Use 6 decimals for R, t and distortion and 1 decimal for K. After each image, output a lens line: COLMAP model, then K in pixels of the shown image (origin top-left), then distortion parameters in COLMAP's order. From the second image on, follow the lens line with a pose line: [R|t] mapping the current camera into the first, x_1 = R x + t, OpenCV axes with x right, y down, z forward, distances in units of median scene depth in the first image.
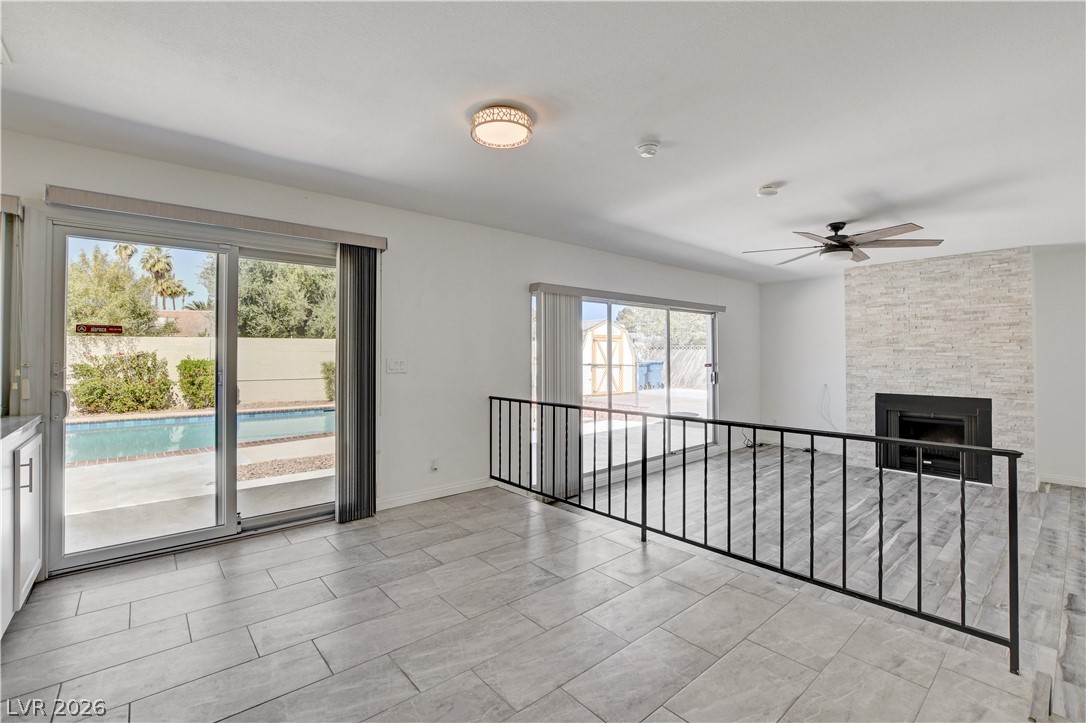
lens RADIAL K [[478.9, 0, 544.9], [0, 478.9, 348.2], [0, 0, 1]] dist [-0.031144, 0.008201]
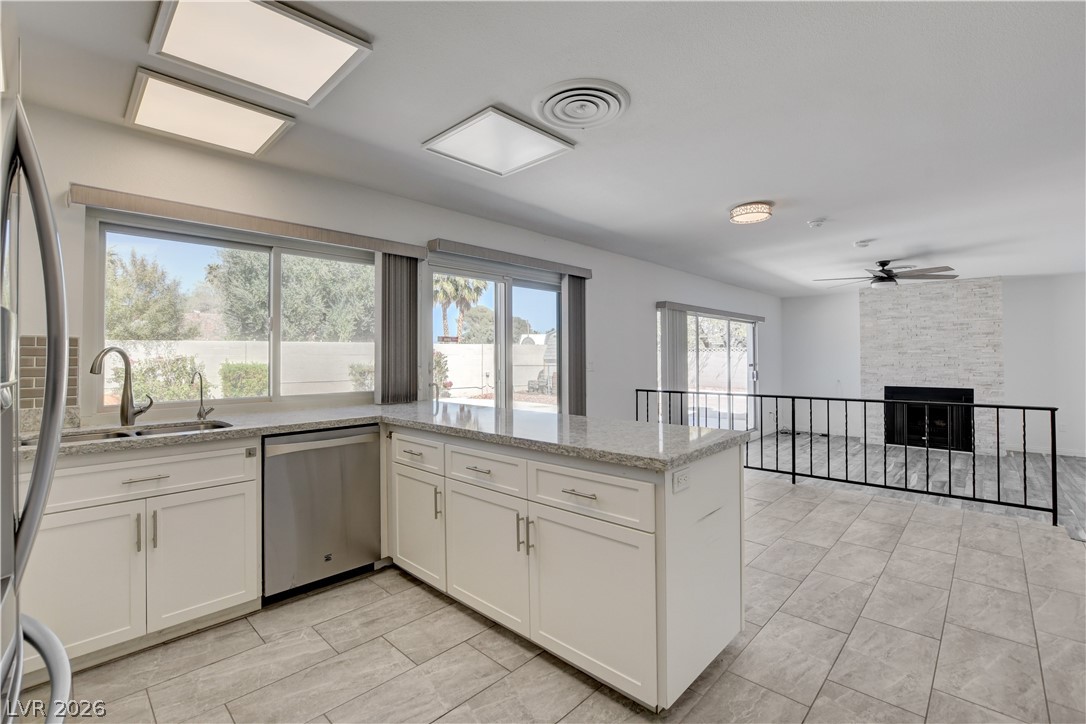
lens RADIAL K [[482.1, 0, 542.9], [0, 482.1, 351.7], [0, 0, 1]] dist [-0.033018, 0.009124]
pose [[0.995122, -0.002107, 0.098632, -0.418205], [0.001883, 0.999995, 0.002367, -0.003896], [-0.098636, -0.002170, 0.995121, -0.229189]]
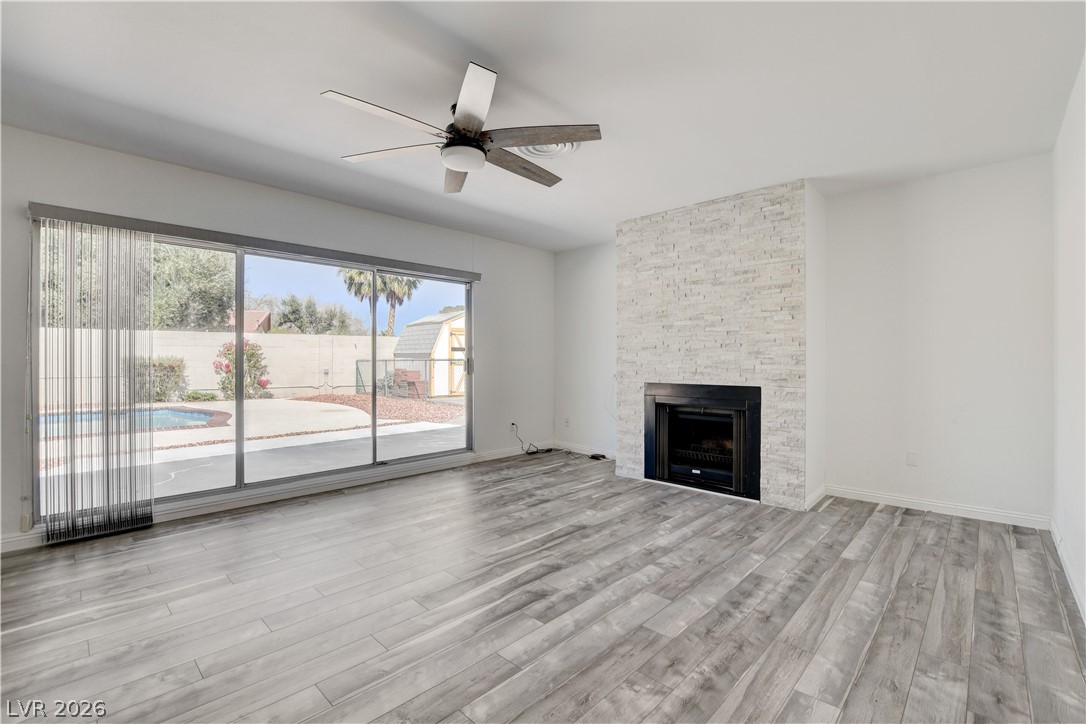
lens RADIAL K [[480.7, 0, 543.0], [0, 480.7, 362.0], [0, 0, 1]] dist [-0.026406, -0.000265]
pose [[0.995586, 0.001992, 0.093835, 0.547755], [-0.003639, 0.999842, 0.017381, 0.057470], [-0.093785, -0.017645, 0.995436, 0.280633]]
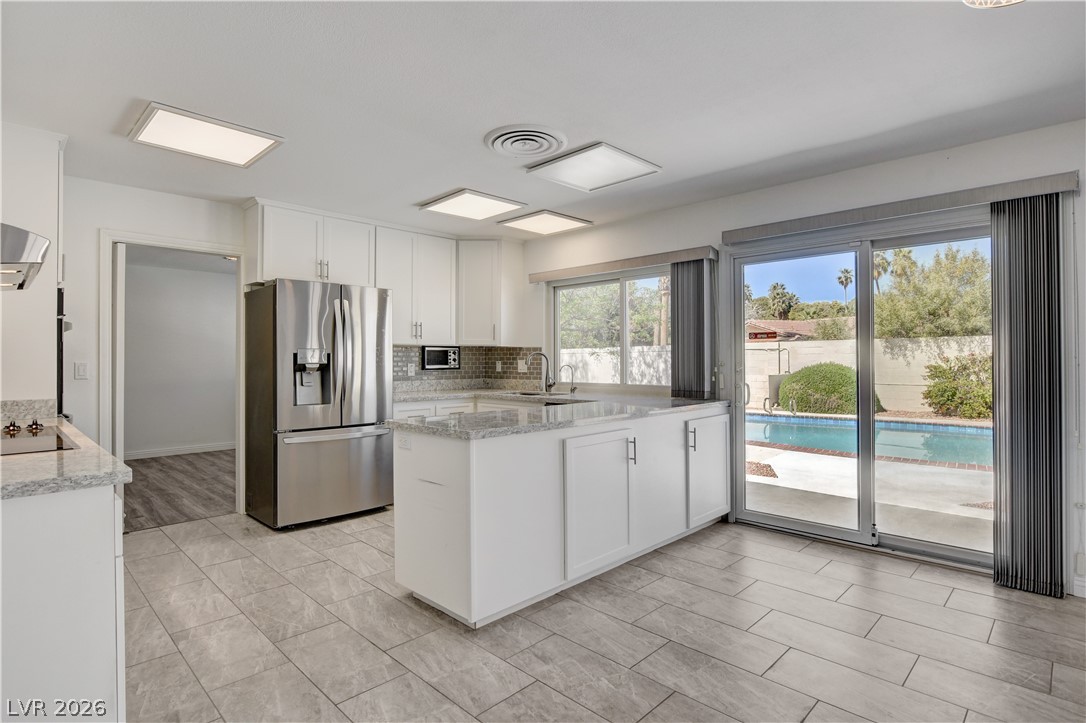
lens RADIAL K [[552.7, 0, 542.6], [0, 552.7, 354.9], [0, 0, 1]] dist [-0.013766, 0.000011]
pose [[0.082690, -0.006325, -0.996555, 0.230761], [0.018895, 0.999810, -0.004778, 0.003092], [0.996396, -0.018435, 0.082793, 0.155336]]
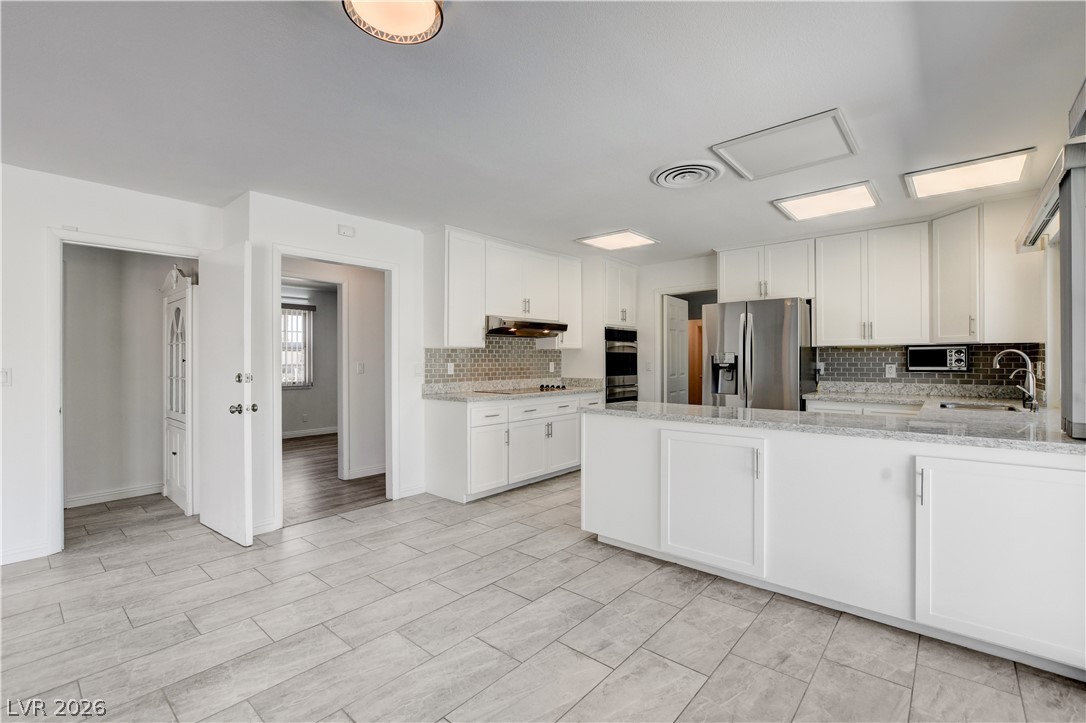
lens RADIAL K [[477.0, 0, 543.0], [0, 477.0, 361.5], [0, 0, 1]] dist [-0.026554, 0.004456]
pose [[-0.989543, 0.004978, -0.144155, -0.087114], [0.007142, 0.999869, -0.014501, 0.011968], [0.144064, -0.015379, -0.989449, 0.728578]]
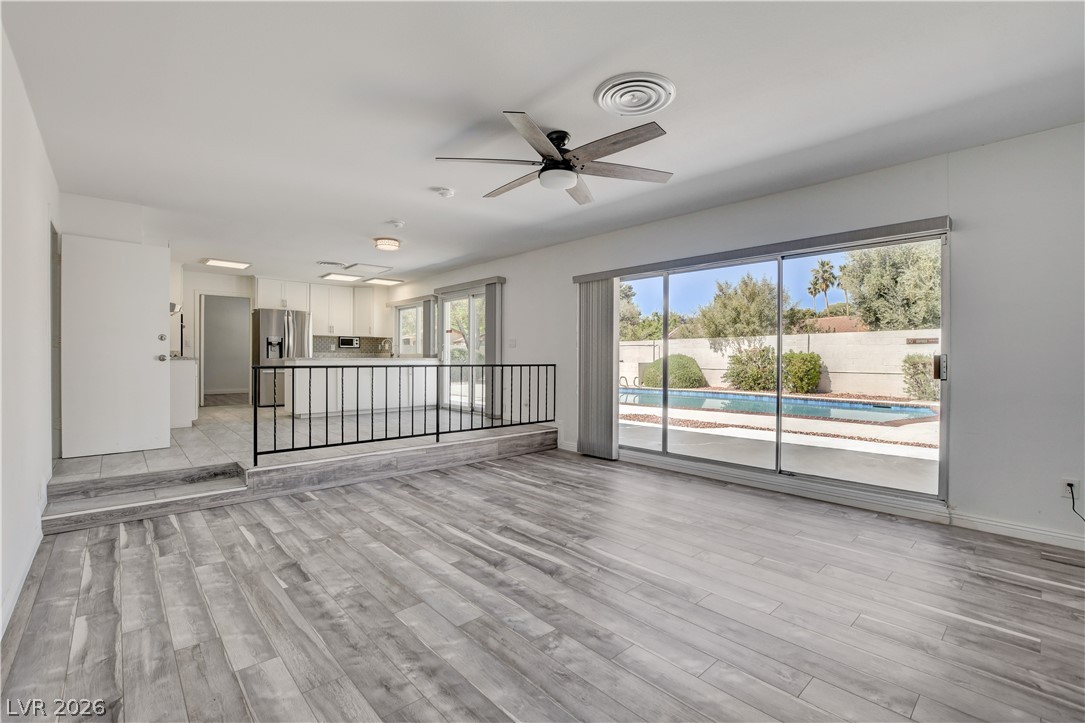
lens RADIAL K [[480.2, 0, 542.5], [0, 480.2, 361.5], [0, 0, 1]] dist [-0.026406, -0.000265]
pose [[0.024708, 0.010120, -0.999643, 1.120893], [0.010597, 0.999890, 0.010385, 0.065861], [0.999639, -0.010850, 0.024598, 0.787226]]
